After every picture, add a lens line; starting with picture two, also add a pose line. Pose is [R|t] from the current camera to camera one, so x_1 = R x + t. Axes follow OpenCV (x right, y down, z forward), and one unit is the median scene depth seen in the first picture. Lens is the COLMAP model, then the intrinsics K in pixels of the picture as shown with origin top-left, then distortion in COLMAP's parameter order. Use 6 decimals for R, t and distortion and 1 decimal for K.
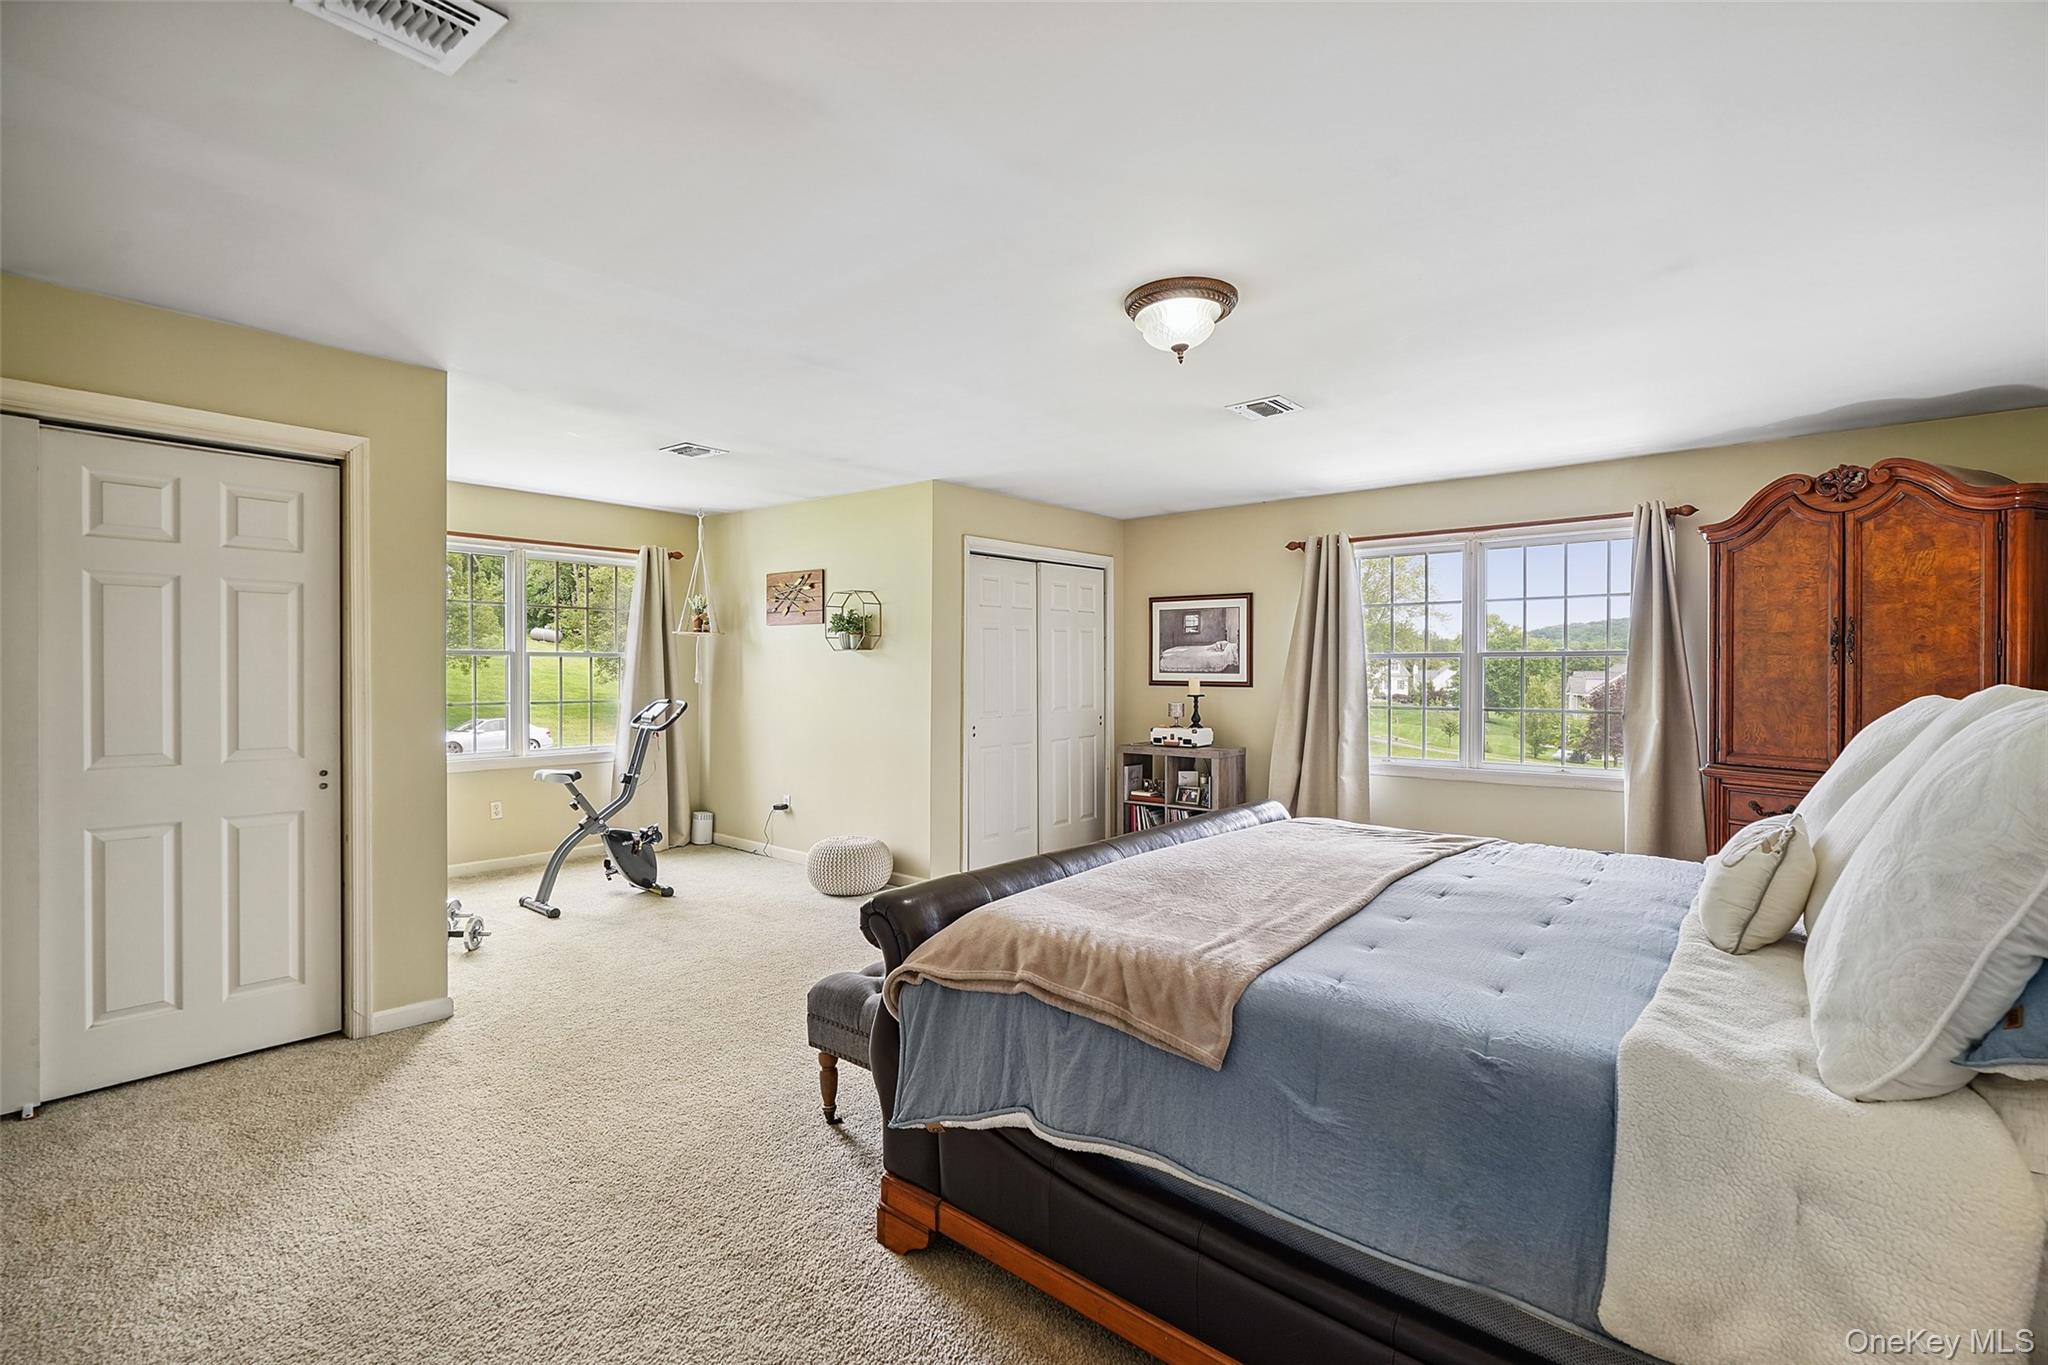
lens RADIAL K [[954.7, 0, 1012.7], [0, 954.7, 678.3], [0, 0, 1]] dist [-0.007434, 0.002113]
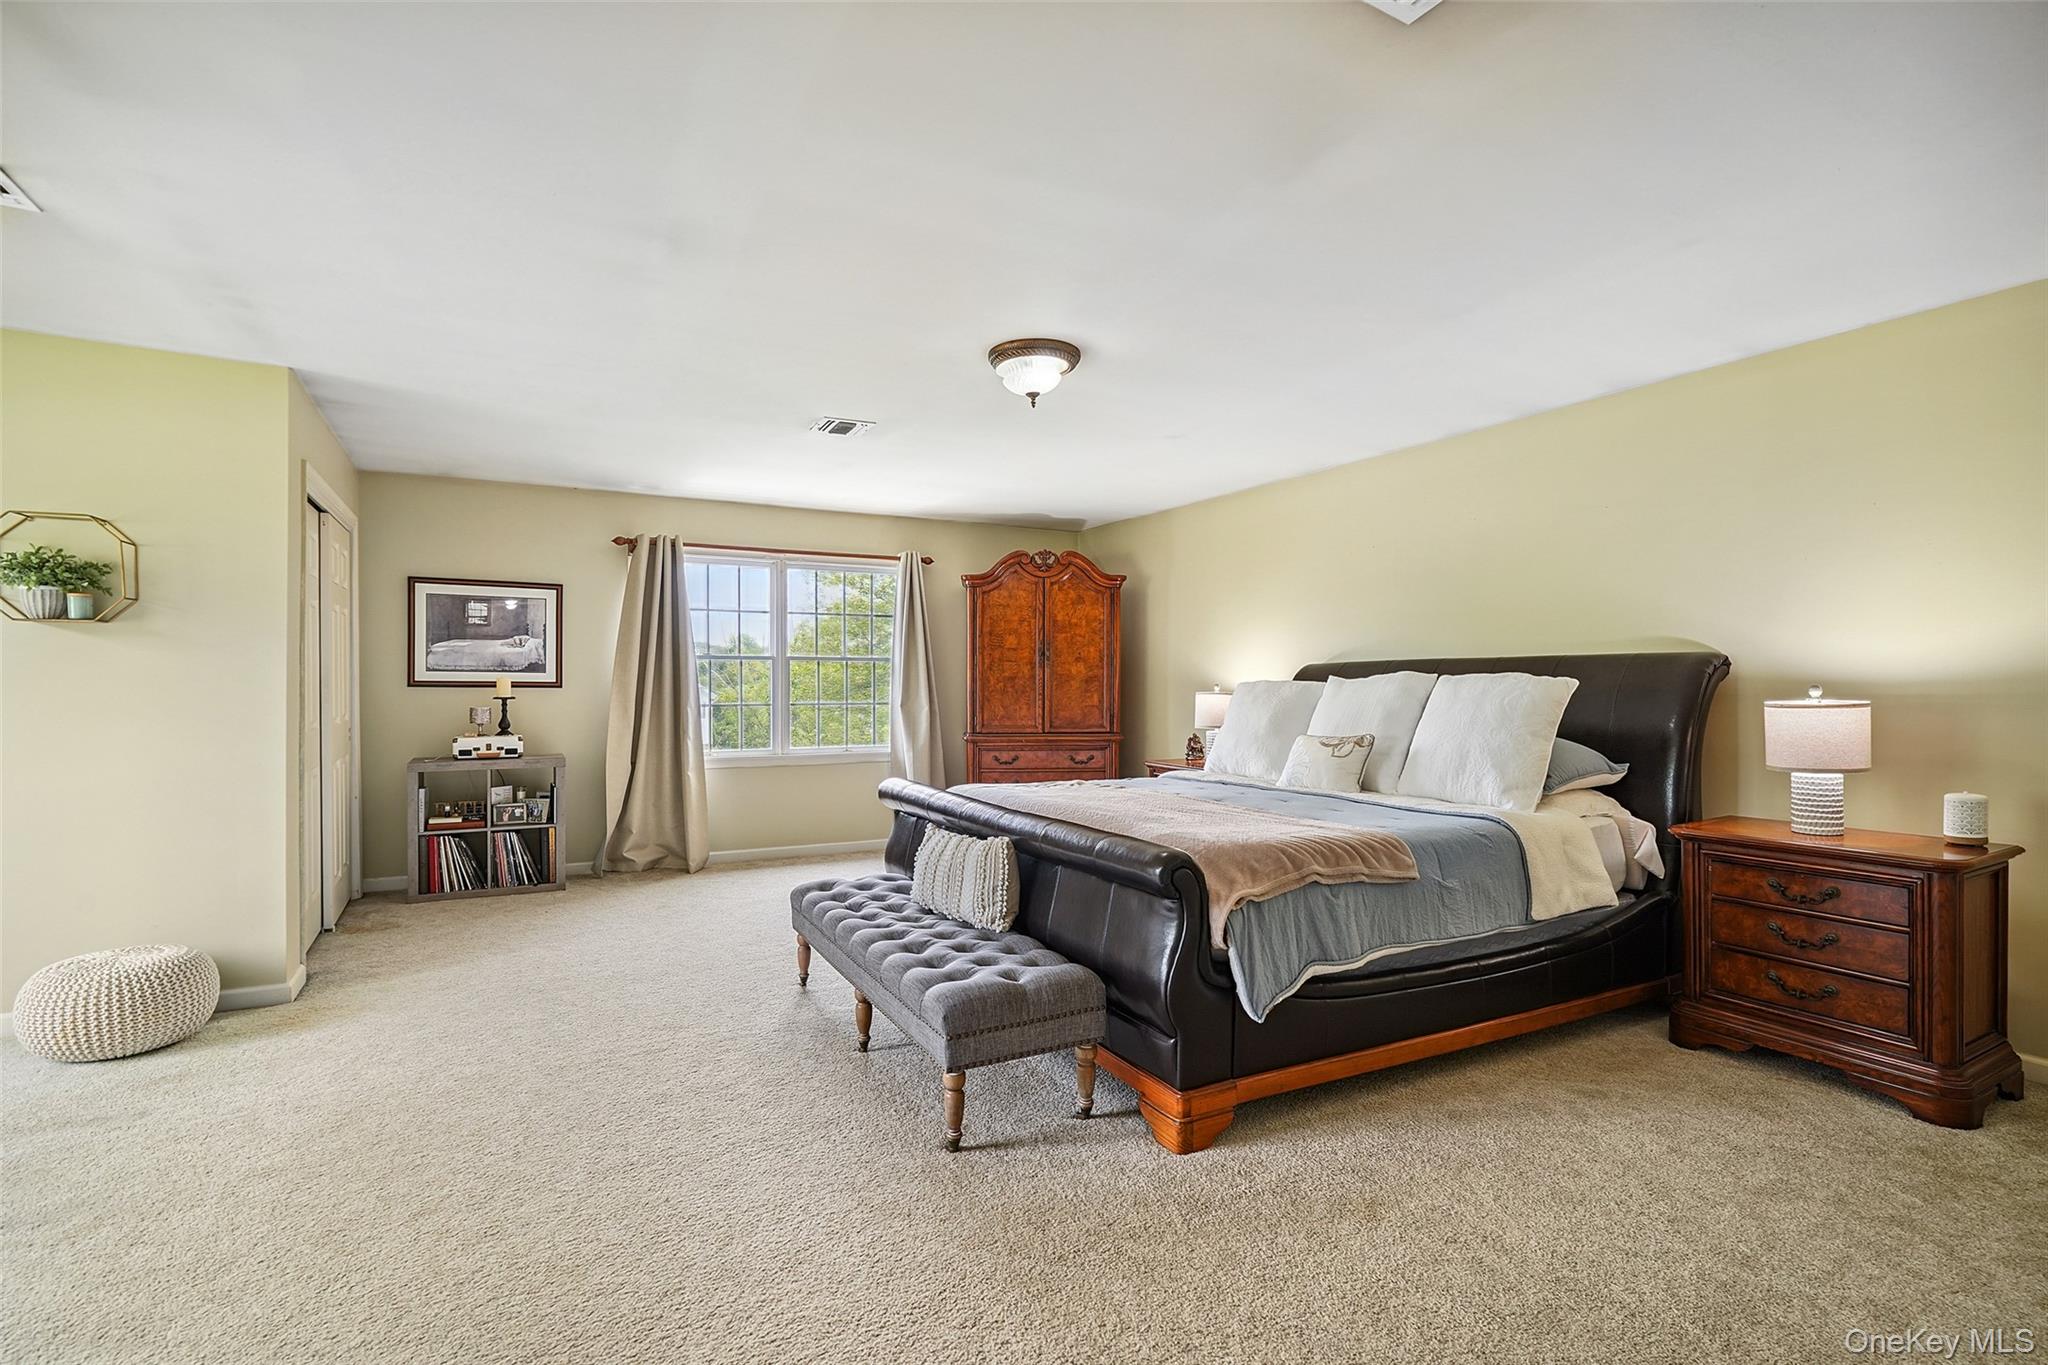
lens RADIAL K [[954.7, 0, 1008.2], [0, 954.7, 685.1], [0, 0, 1]] dist [-0.007434, 0.002113]
pose [[0.369491, -0.000745, 0.929234, -0.439485], [0.005777, 0.999982, -0.001496, 0.010651], [-0.929216, 0.005921, 0.369489, 0.265194]]
